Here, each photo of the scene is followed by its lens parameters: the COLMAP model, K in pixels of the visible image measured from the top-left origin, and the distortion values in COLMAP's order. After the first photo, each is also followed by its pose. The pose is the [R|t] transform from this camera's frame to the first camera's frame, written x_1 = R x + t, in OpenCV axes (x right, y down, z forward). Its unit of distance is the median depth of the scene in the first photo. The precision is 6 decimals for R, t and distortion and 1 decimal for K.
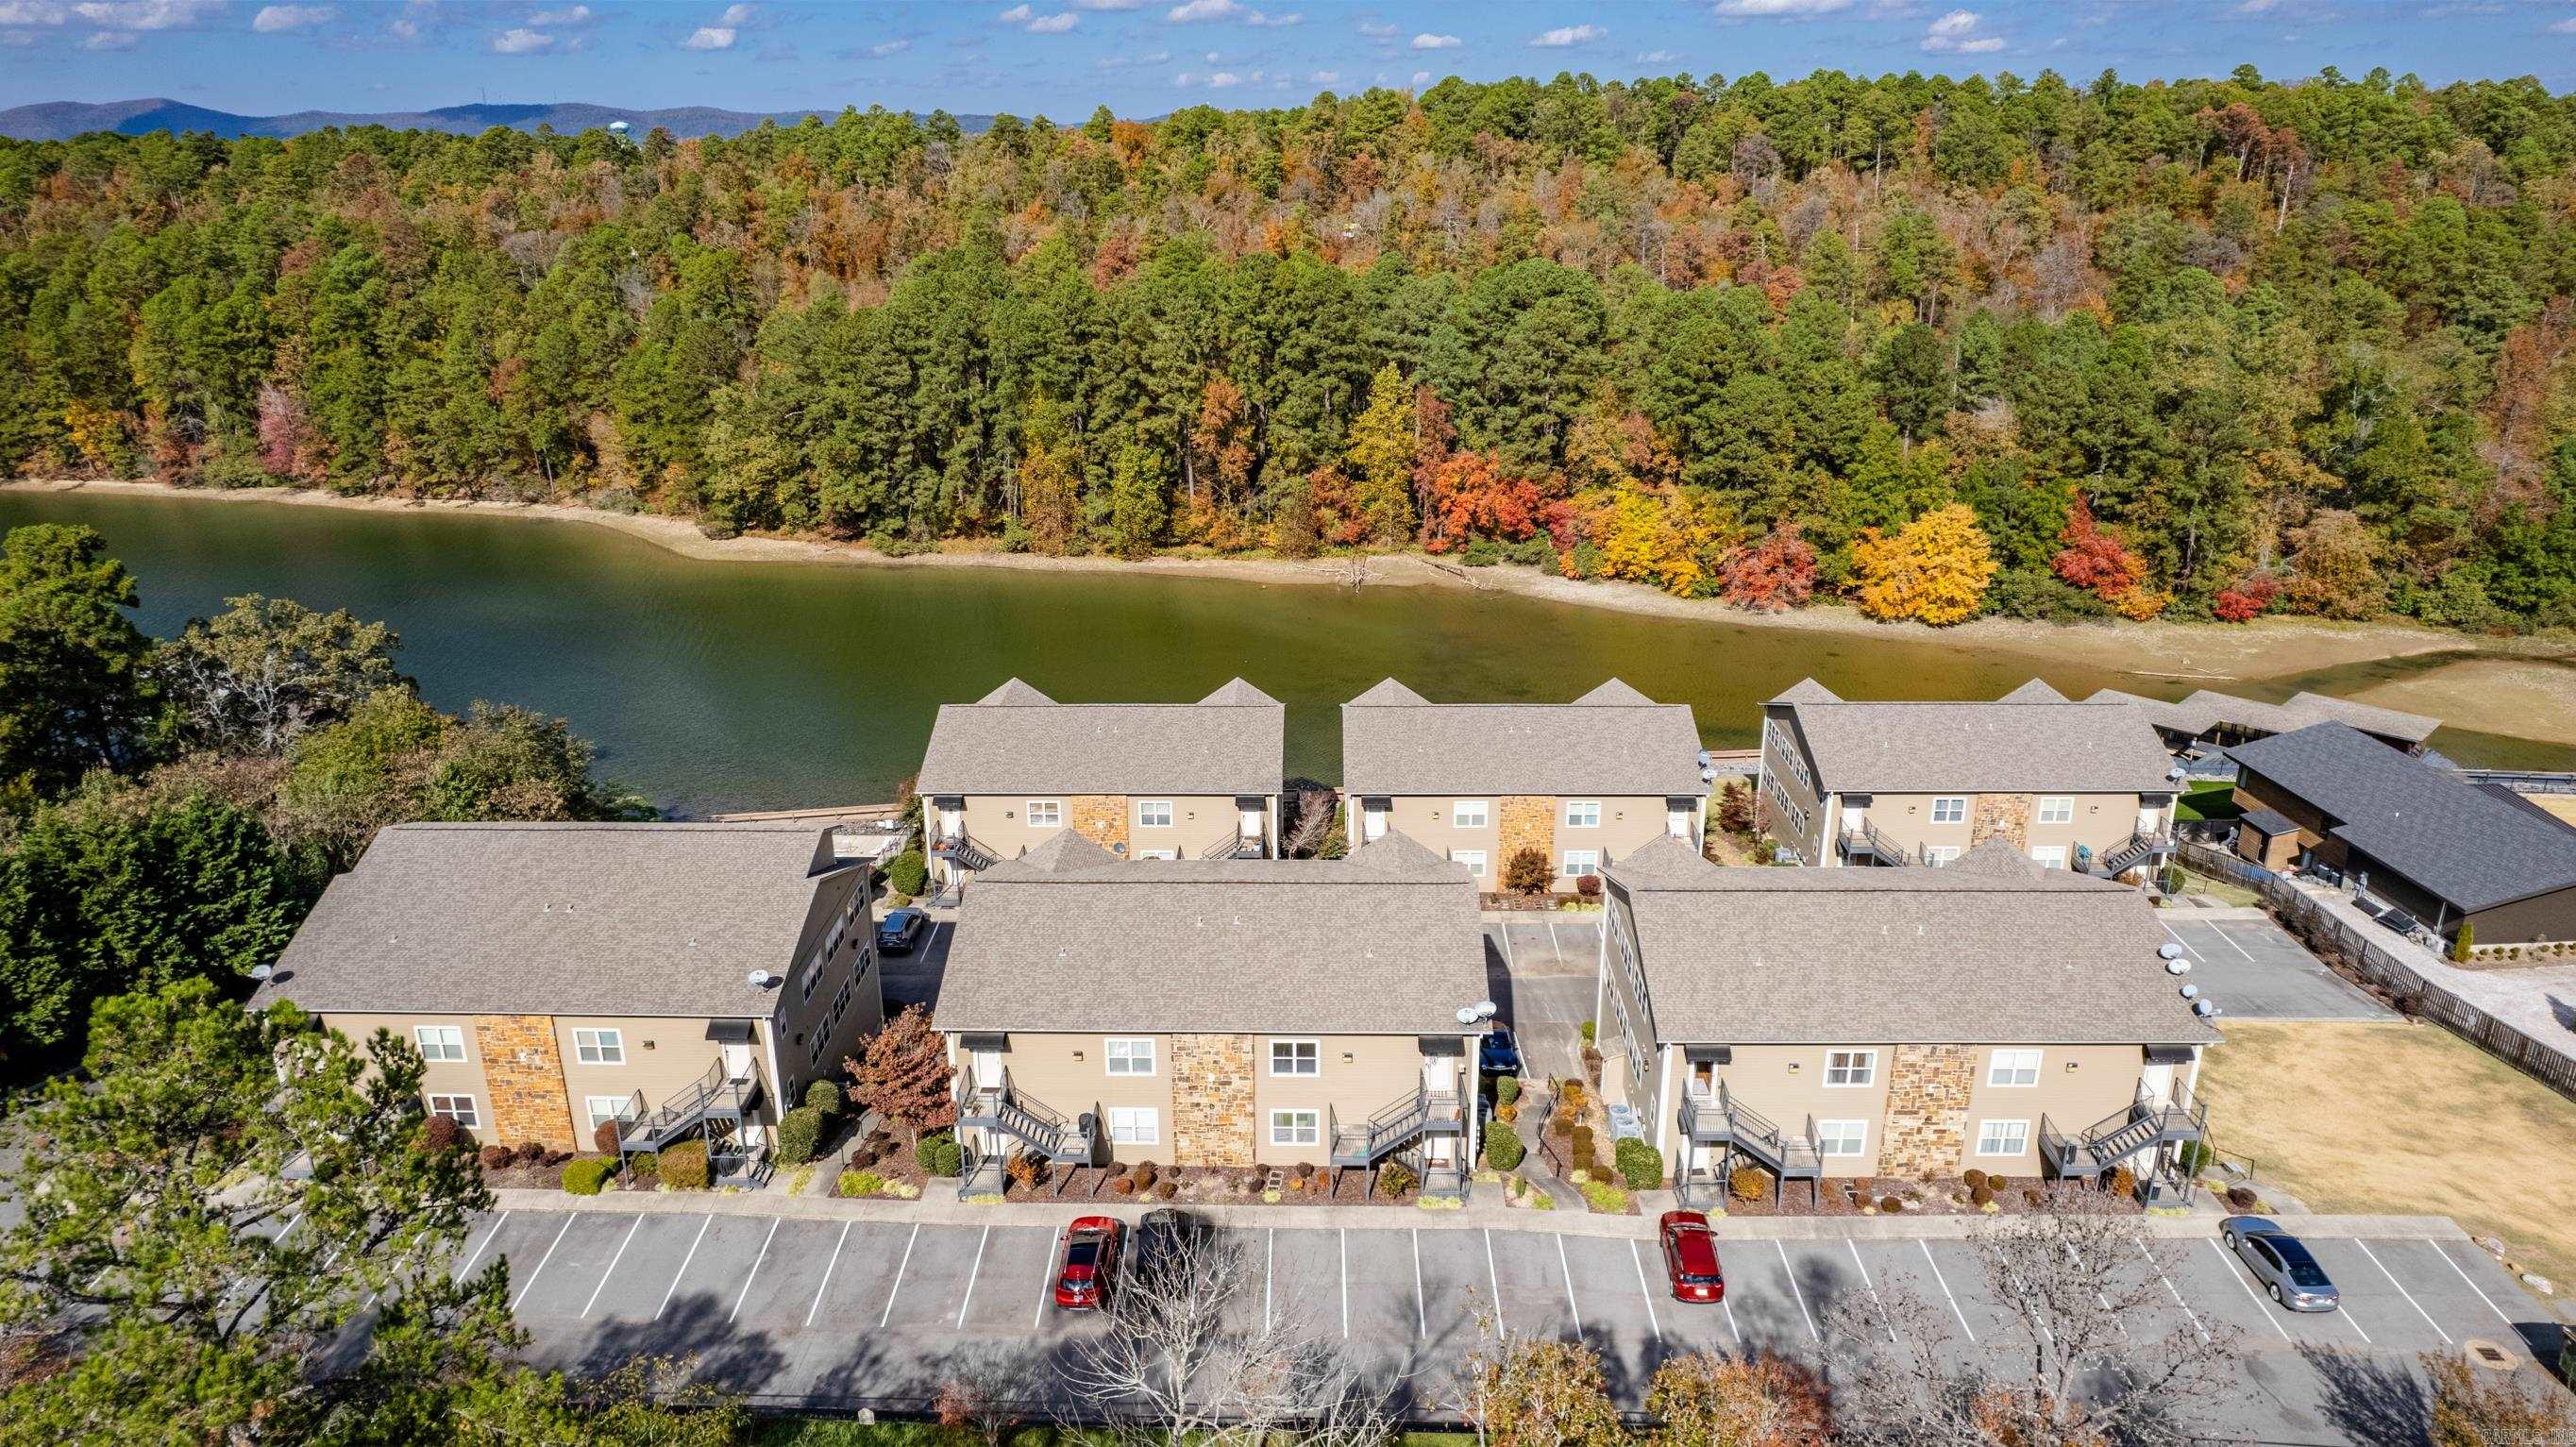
lens RADIAL K [[1645.2, 0, 1288.0], [0, 1645.2, 723.5], [0, 0, 1]] dist [-0.075228, 0.061207]
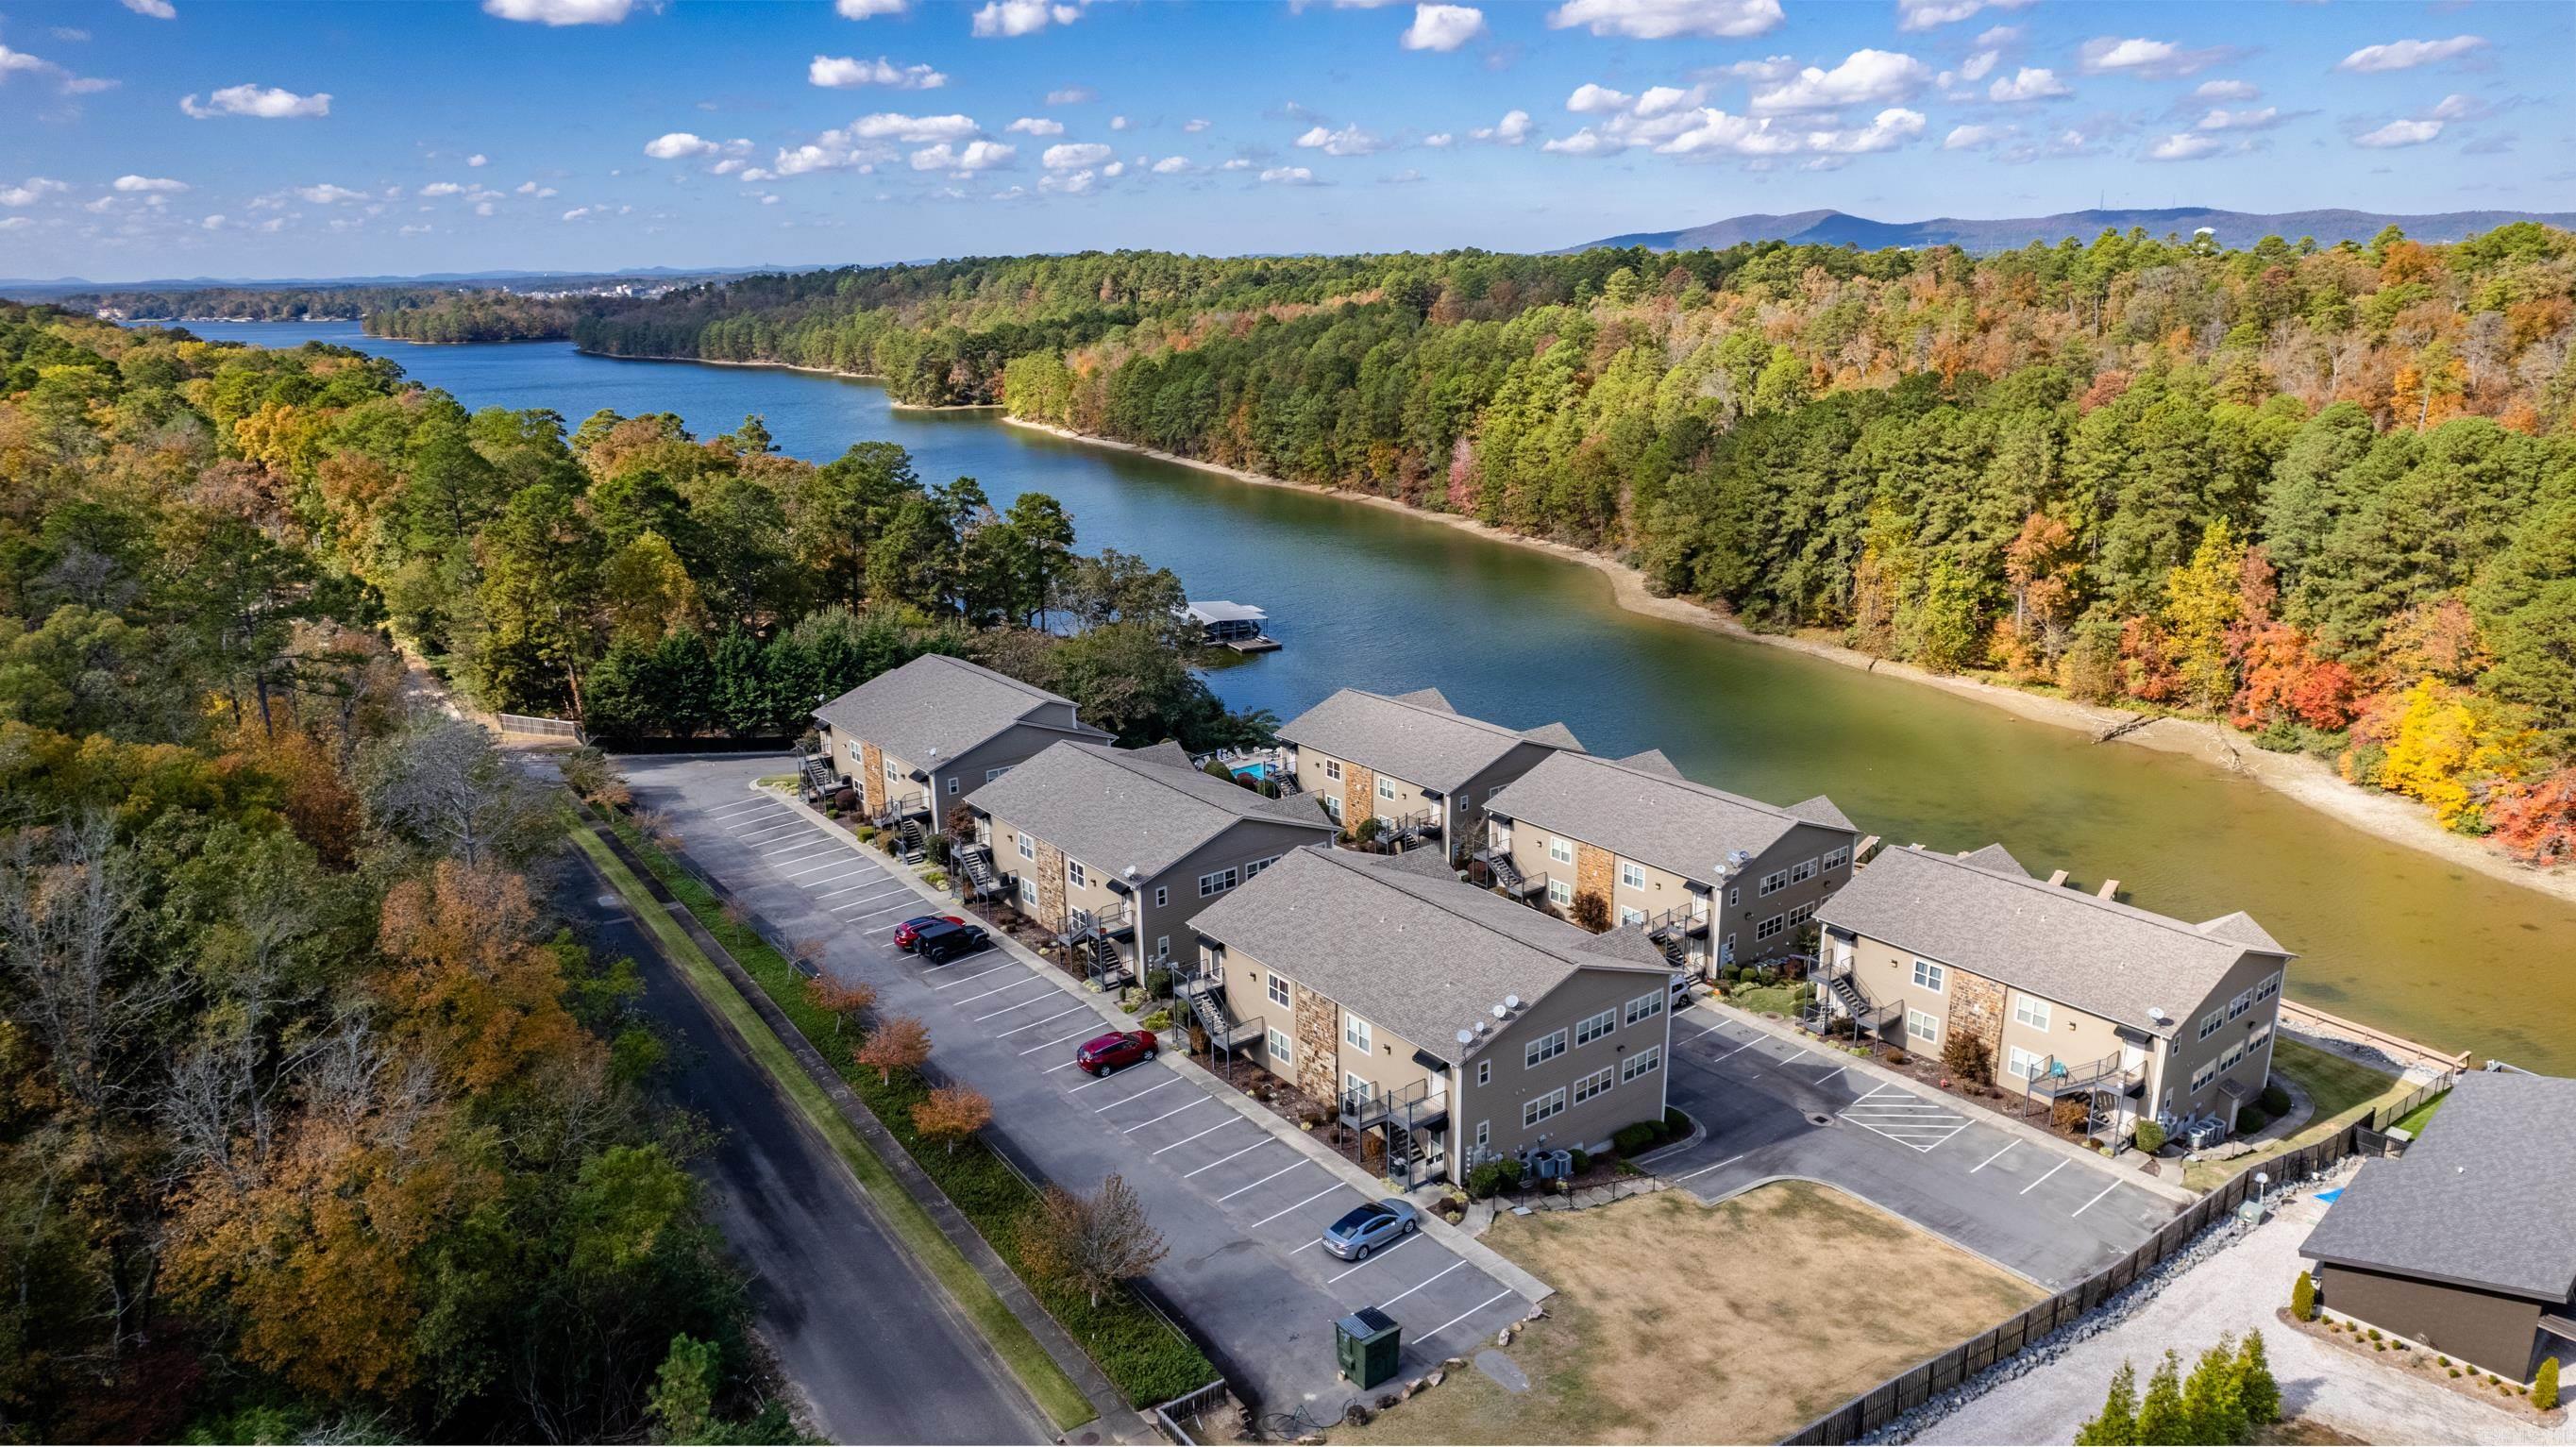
lens RADIAL K [[1642.9, 0, 1288.0], [0, 1642.9, 723.5], [0, 0, 1]] dist [-0.042507, 0.000043]
pose [[0.627462, 0.205855, -0.750943, 0.826696], [-0.249574, 0.966708, 0.056466, -0.049639], [0.737566, 0.151985, 0.657949, 0.051951]]
